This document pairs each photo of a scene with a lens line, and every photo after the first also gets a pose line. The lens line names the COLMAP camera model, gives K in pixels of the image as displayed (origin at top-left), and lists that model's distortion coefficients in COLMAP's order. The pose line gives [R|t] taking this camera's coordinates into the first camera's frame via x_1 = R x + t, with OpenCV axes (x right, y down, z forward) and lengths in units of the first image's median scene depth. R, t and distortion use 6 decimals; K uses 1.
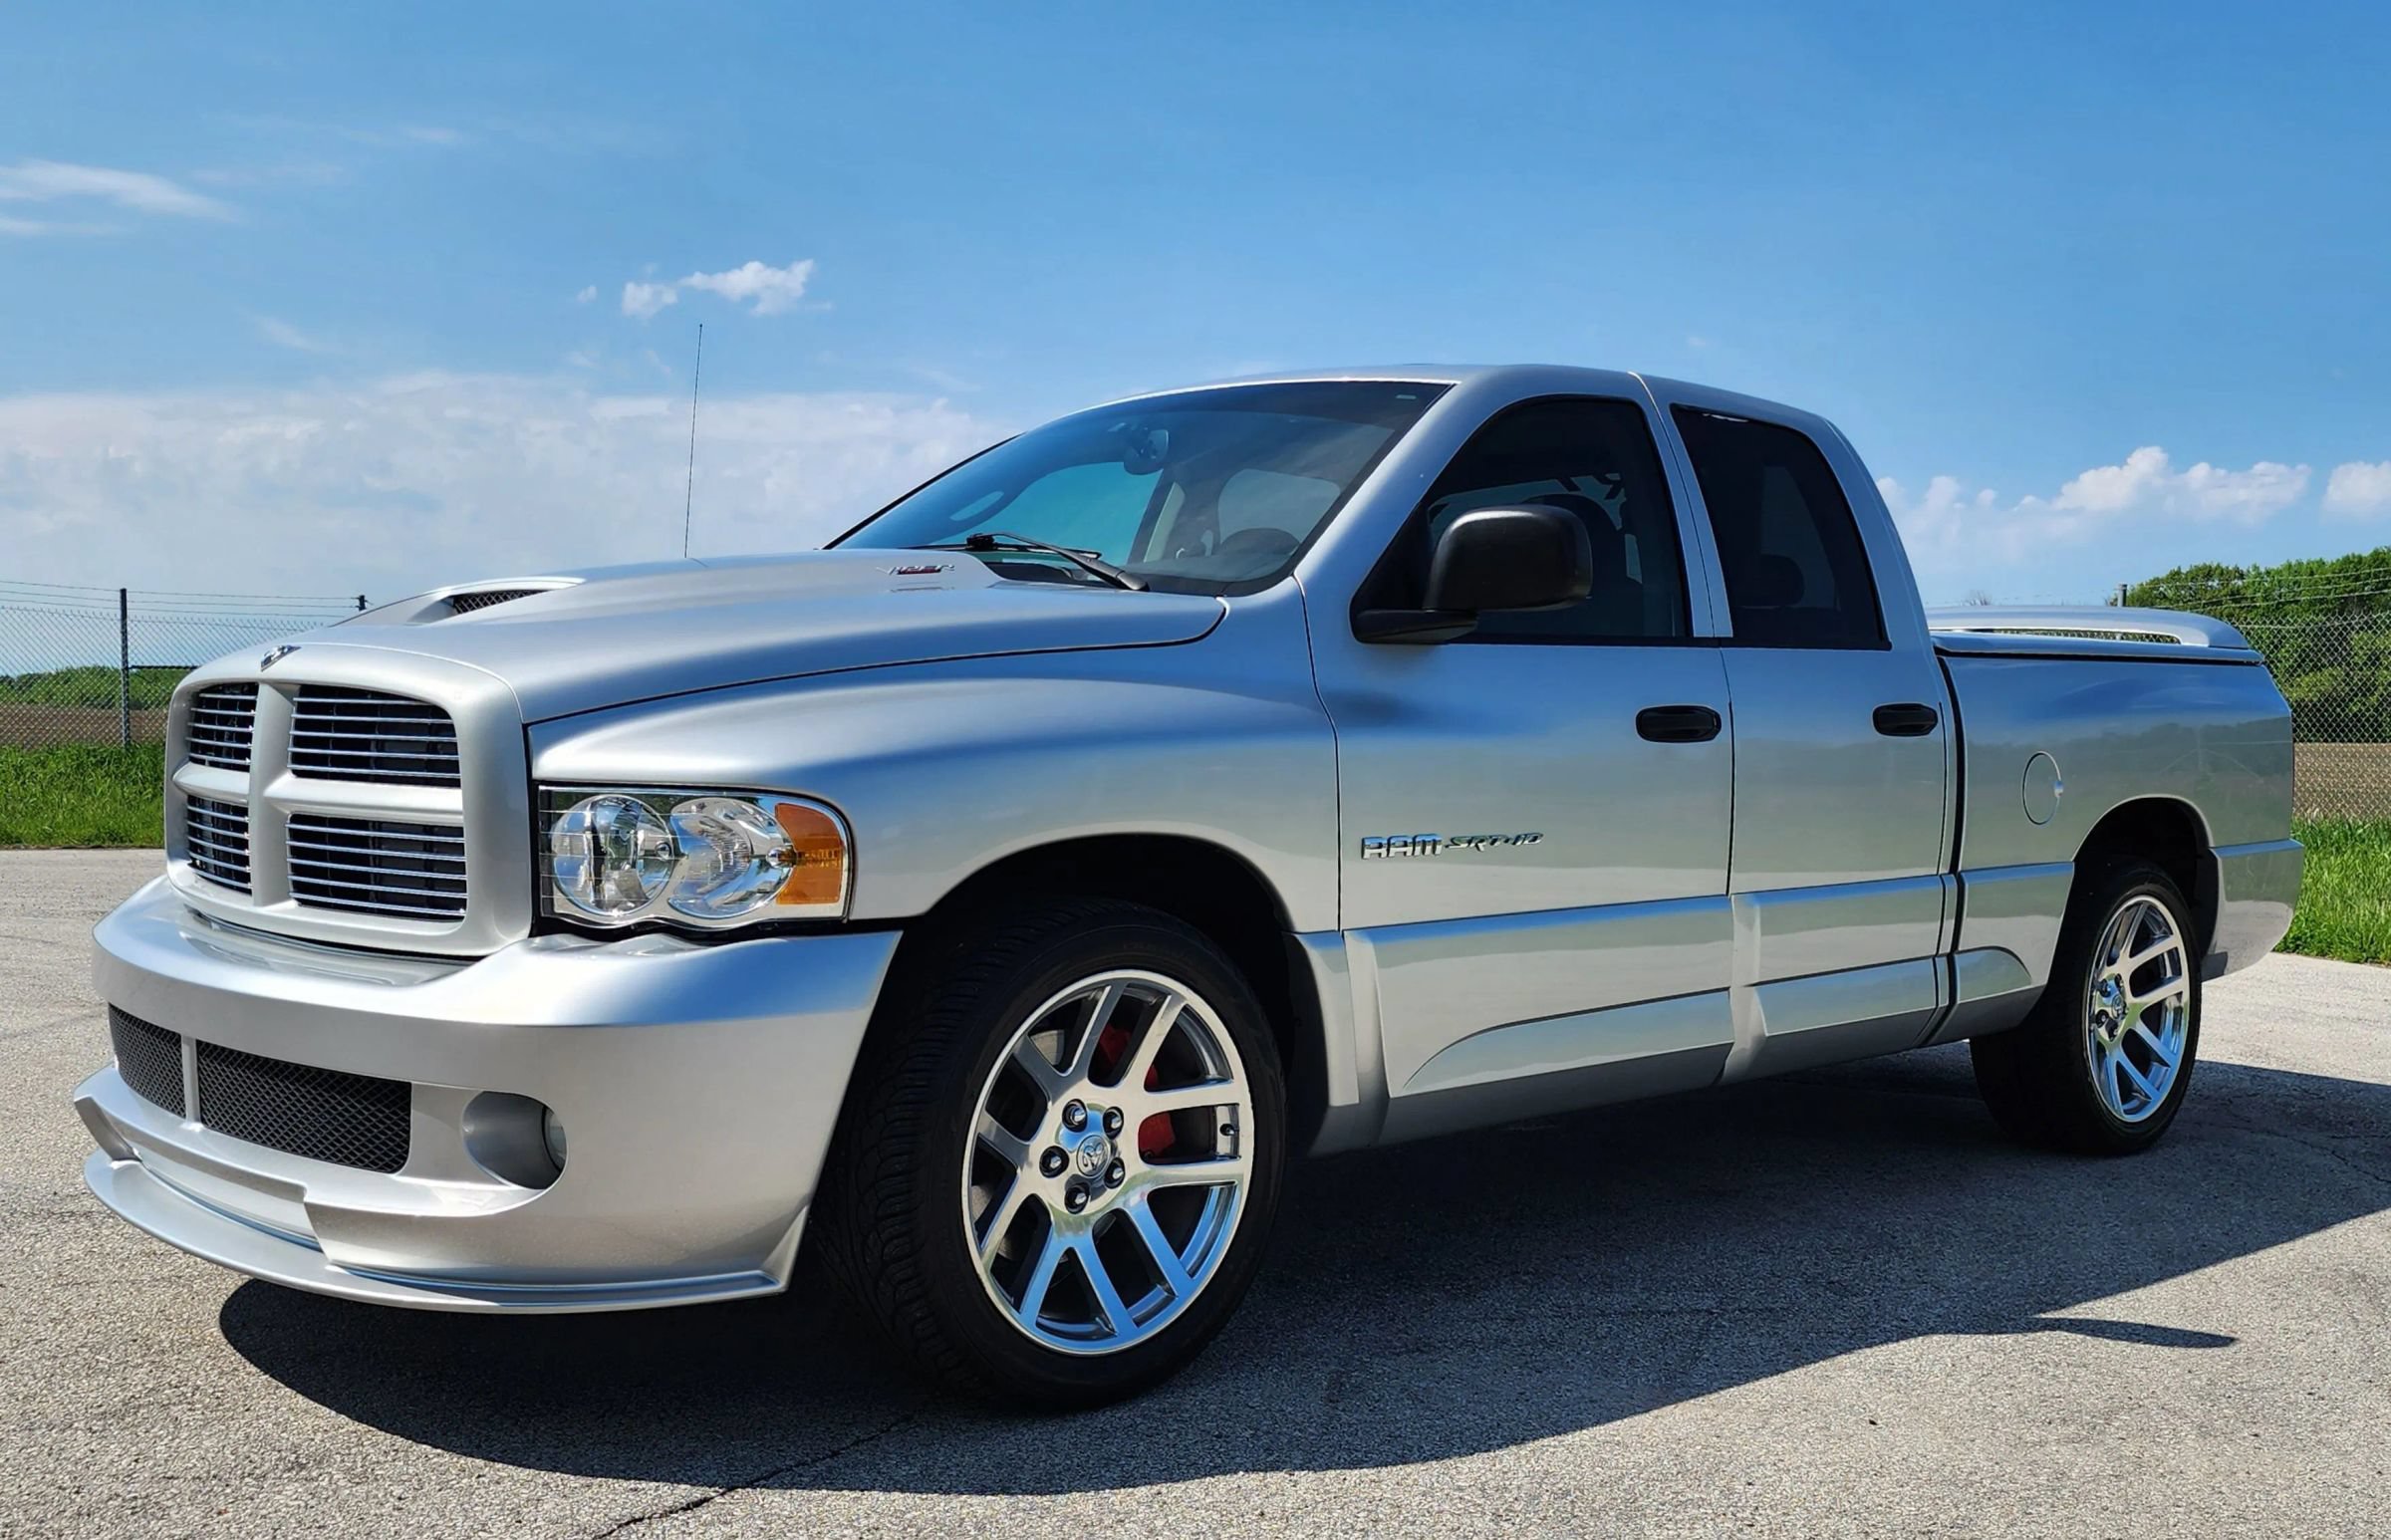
lens RADIAL K [[2486.3, 0, 1196.1], [0, 2486.3, 787.8], [0, 0, 1]] dist [0.065540, 0.000000]
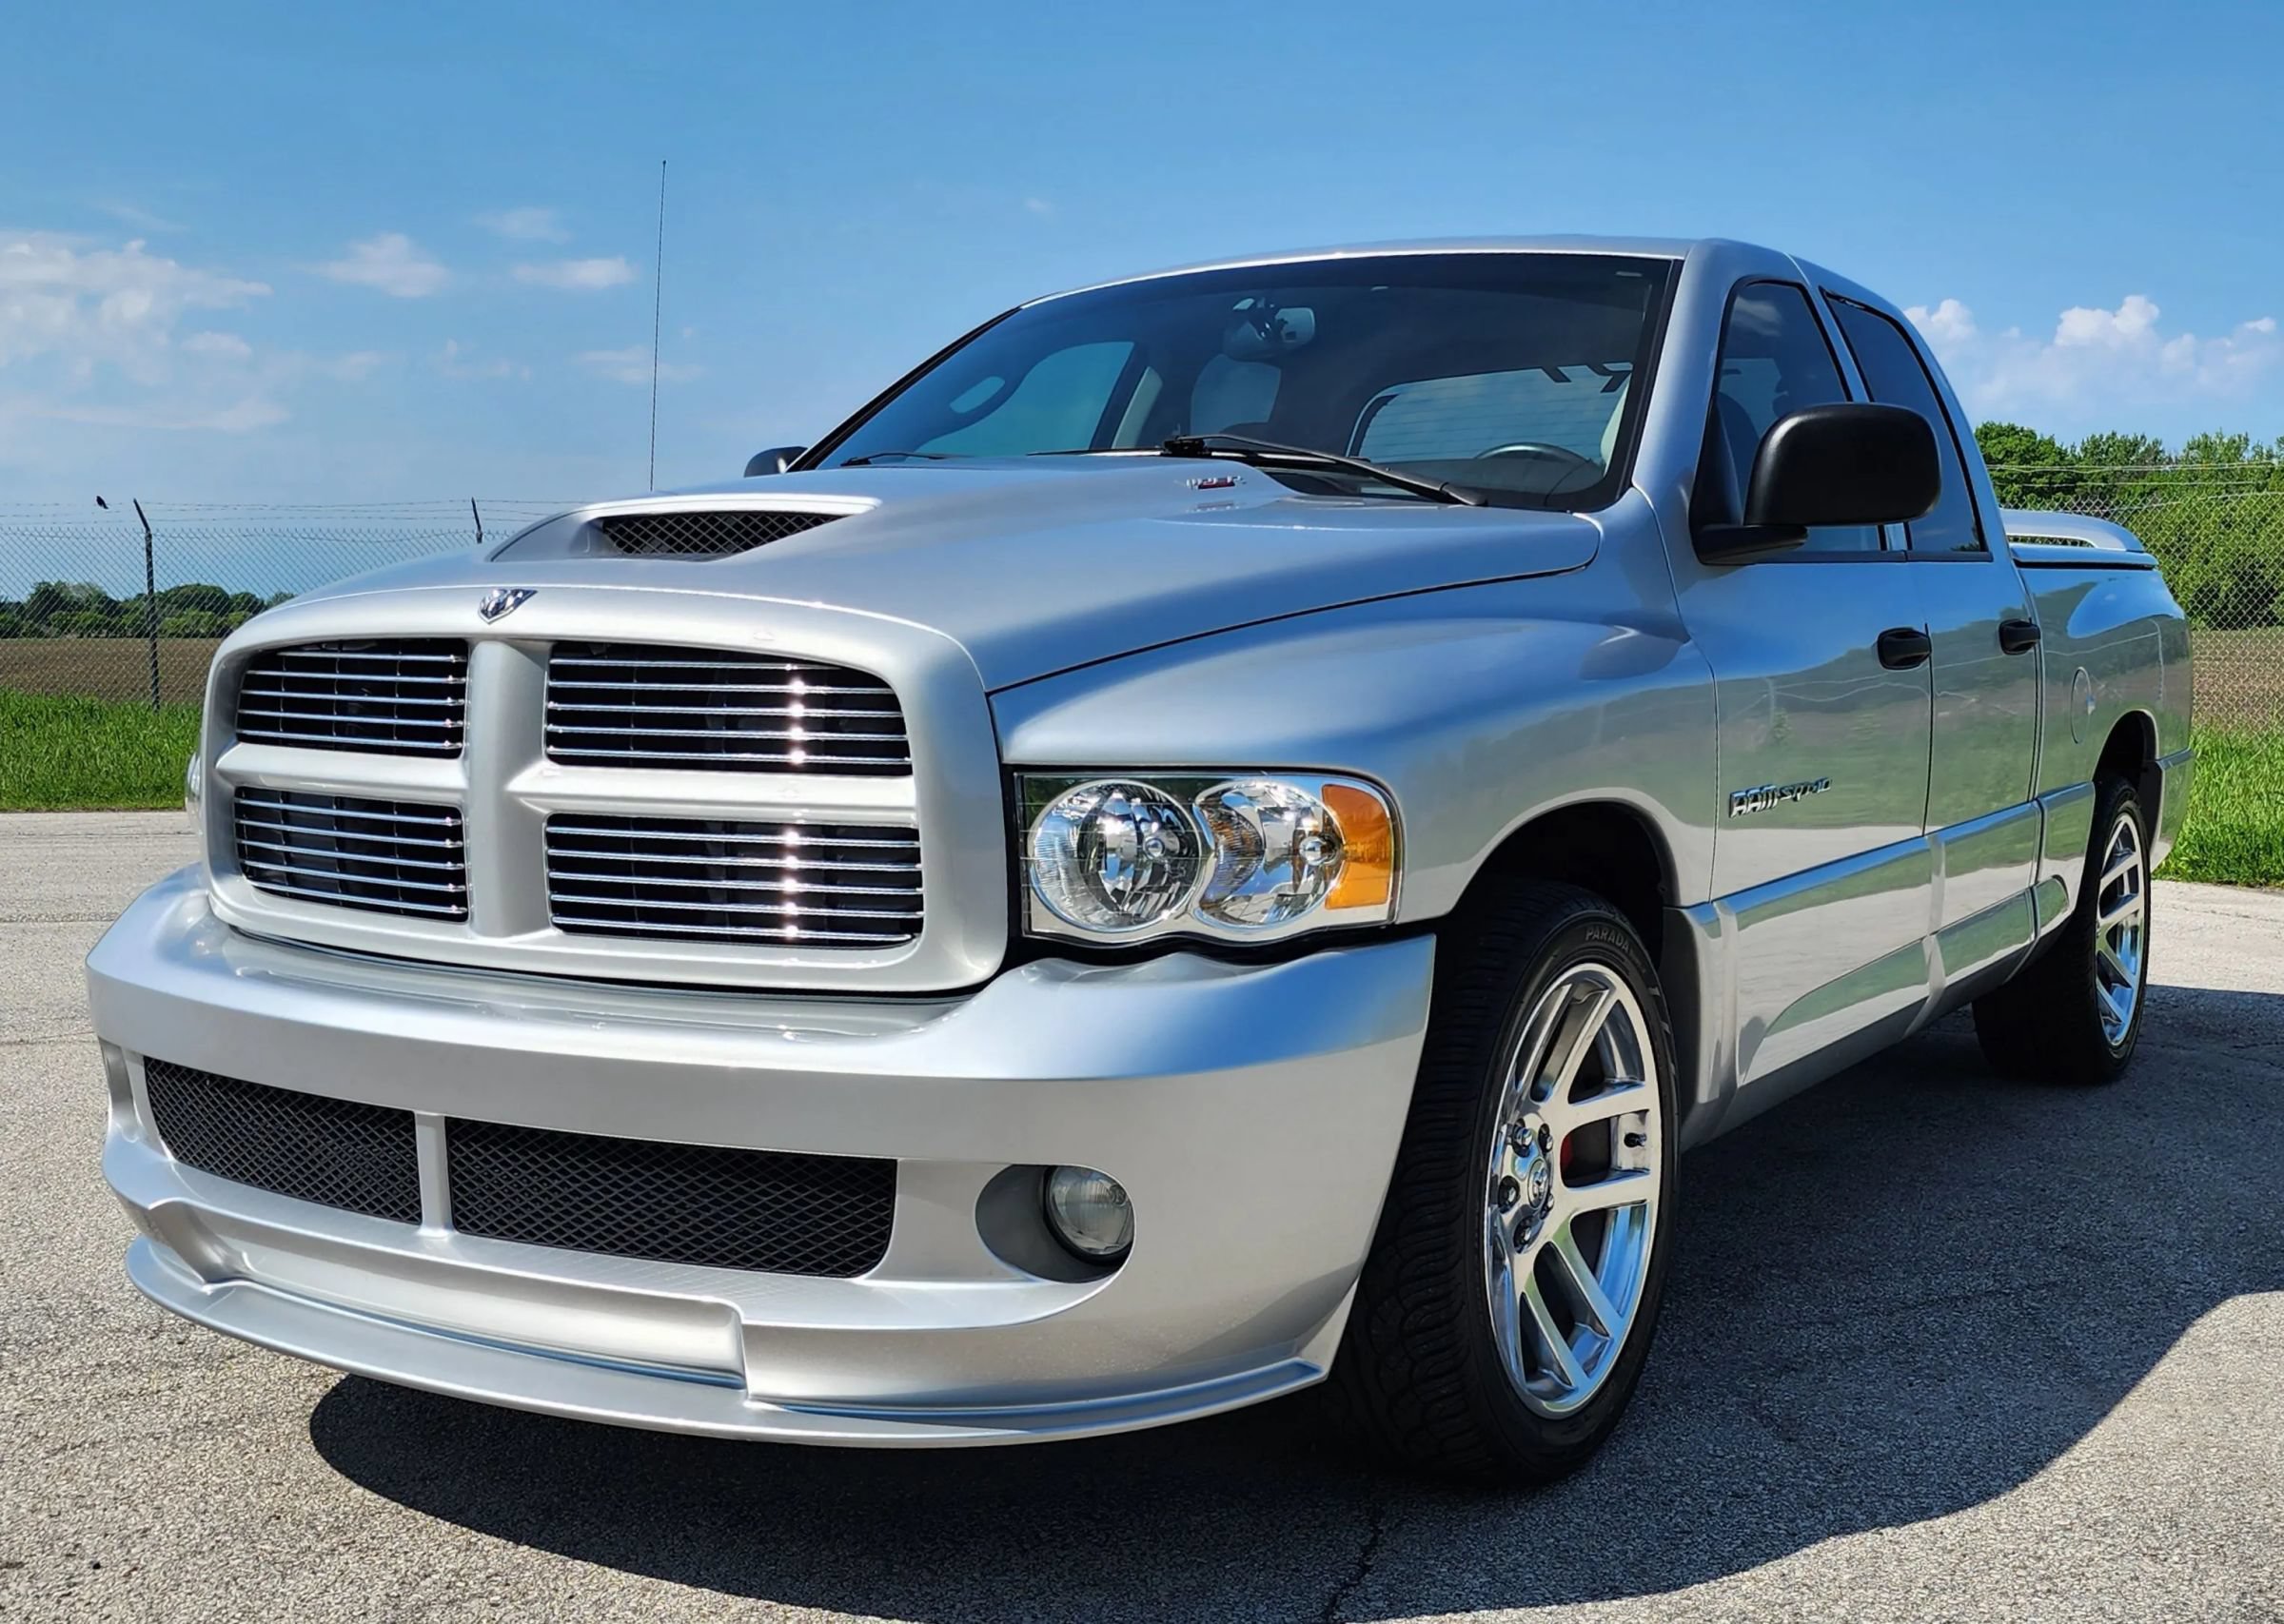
lens RADIAL K [[2703.4, 0, 1147.1], [0, 2703.4, 877.5], [0, 0, 1]] dist [0.068496, 0.000000]
pose [[0.954166, -0.043941, 0.296035, -0.431423], [0.023429, 0.997094, 0.072485, -0.025288], [-0.298360, -0.062227, 0.952423, 0.167823]]
